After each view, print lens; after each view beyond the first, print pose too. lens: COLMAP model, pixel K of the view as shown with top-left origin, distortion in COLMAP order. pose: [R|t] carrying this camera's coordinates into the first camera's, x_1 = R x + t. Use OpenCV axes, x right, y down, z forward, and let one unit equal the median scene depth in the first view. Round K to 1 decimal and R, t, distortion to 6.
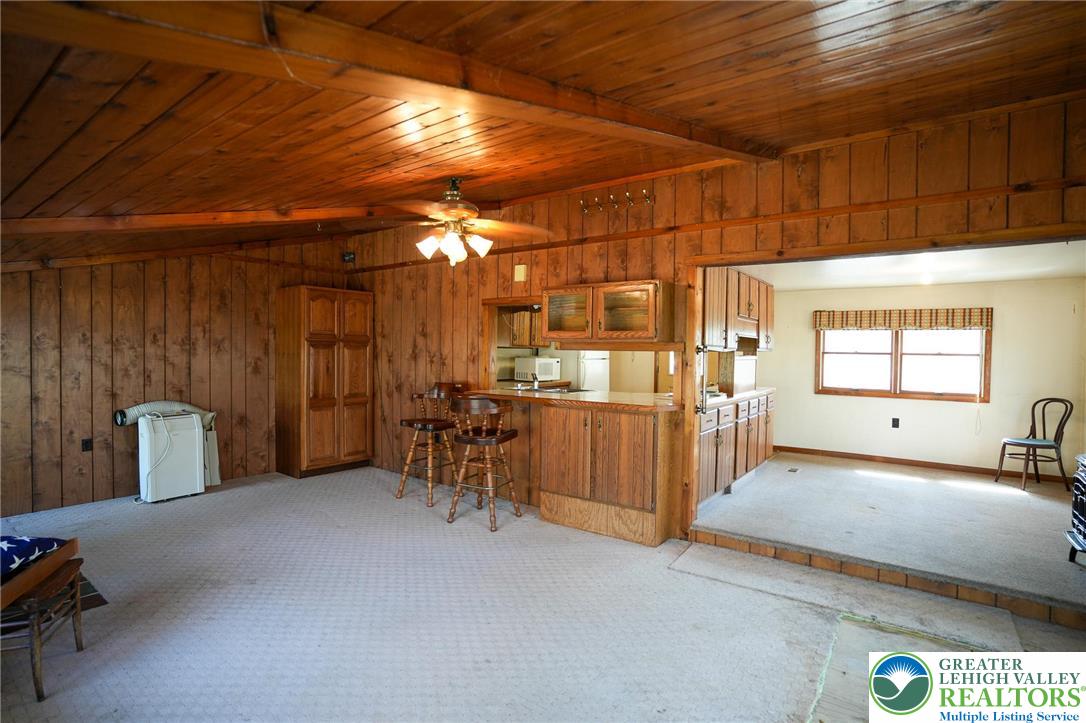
lens RADIAL K [[529.5, 0, 543.0], [0, 529.5, 361.5], [0, 0, 1]] dist [-0.081856, 0.039403]
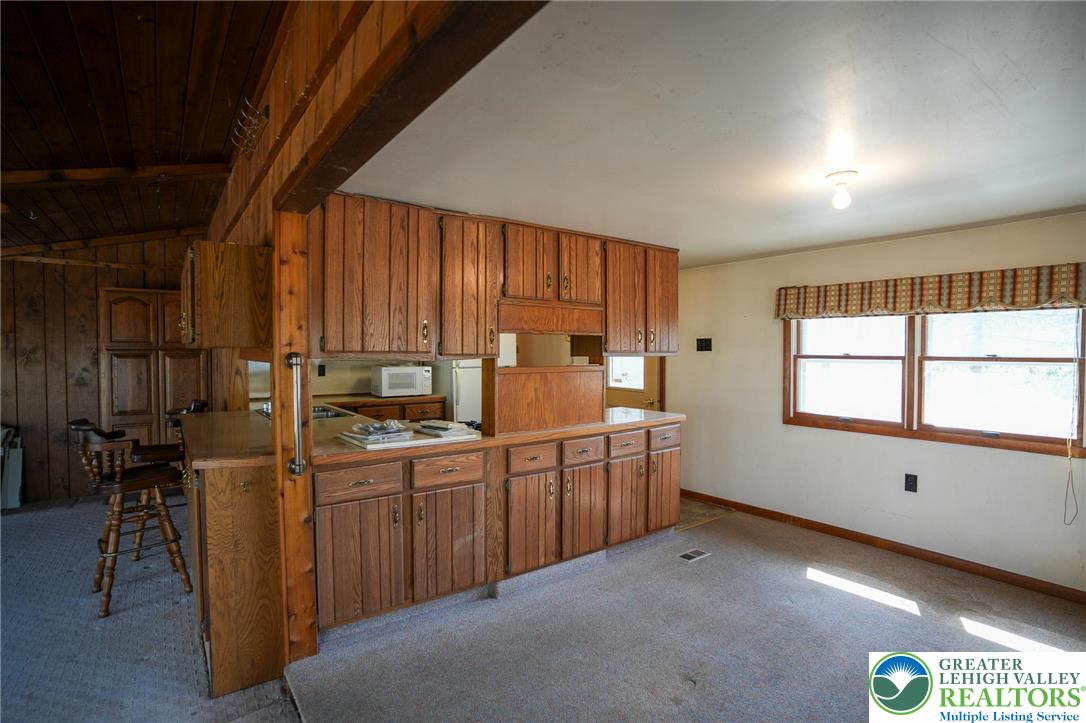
lens RADIAL K [[529.5, 0, 543.0], [0, 529.5, 361.5], [0, 0, 1]] dist [-0.081856, 0.039403]
pose [[0.956770, -0.006085, -0.290782, 0.474729], [0.005722, 0.999981, -0.002101, -0.012349], [0.290789, 0.000346, 0.956787, 0.362588]]
